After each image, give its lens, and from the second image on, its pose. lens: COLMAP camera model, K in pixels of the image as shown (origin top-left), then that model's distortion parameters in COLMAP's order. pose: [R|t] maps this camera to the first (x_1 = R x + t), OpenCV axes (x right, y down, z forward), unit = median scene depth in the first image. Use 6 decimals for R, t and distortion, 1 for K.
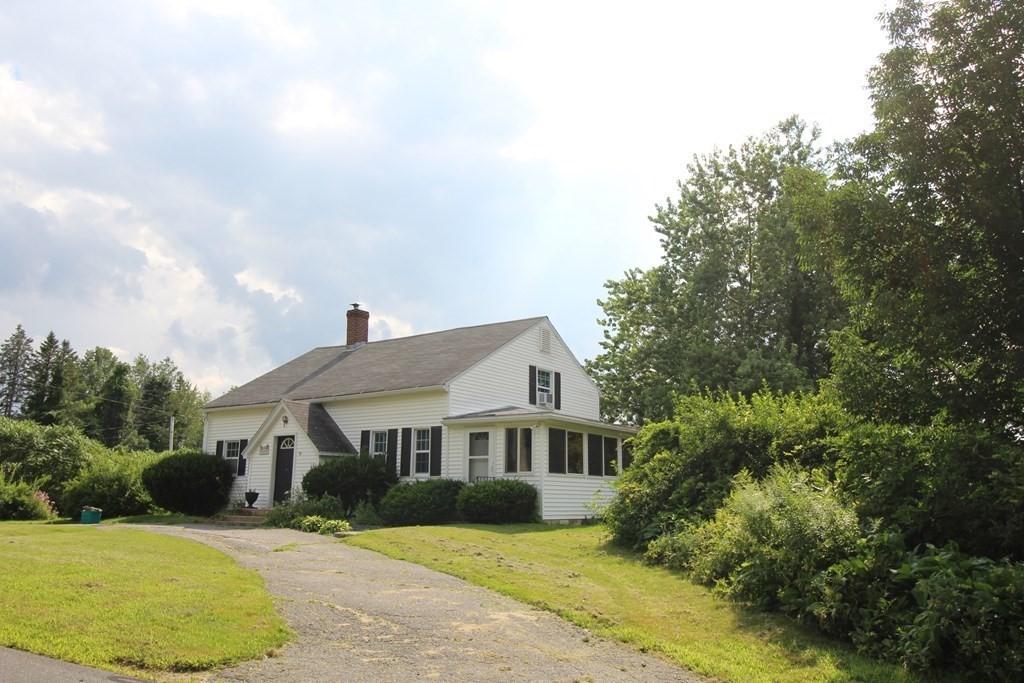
lens RADIAL K [[778.4, 0, 510.5], [0, 778.4, 336.9], [0, 0, 1]] dist [0.015060, -0.003158]
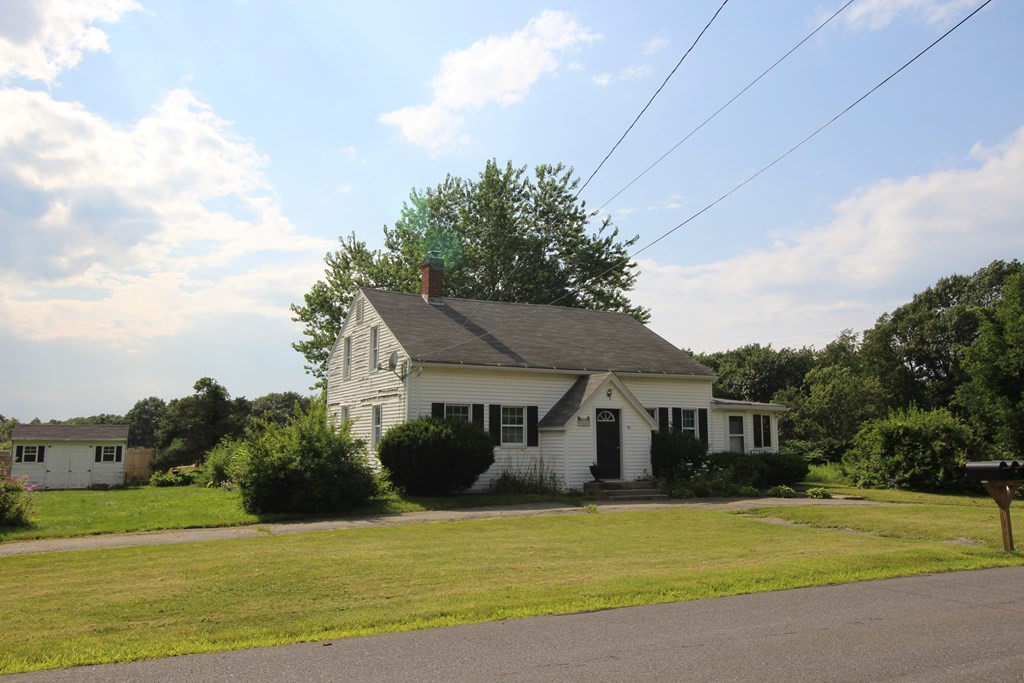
lens RADIAL K [[778.4, 0, 510.6], [0, 778.4, 334.5], [0, 0, 1]] dist [0.015060, -0.003158]
pose [[0.469748, 0.117342, 0.874967, -1.208880], [-0.177649, 0.983416, -0.036511, 0.089973], [-0.864741, -0.138286, 0.482804, 0.625834]]
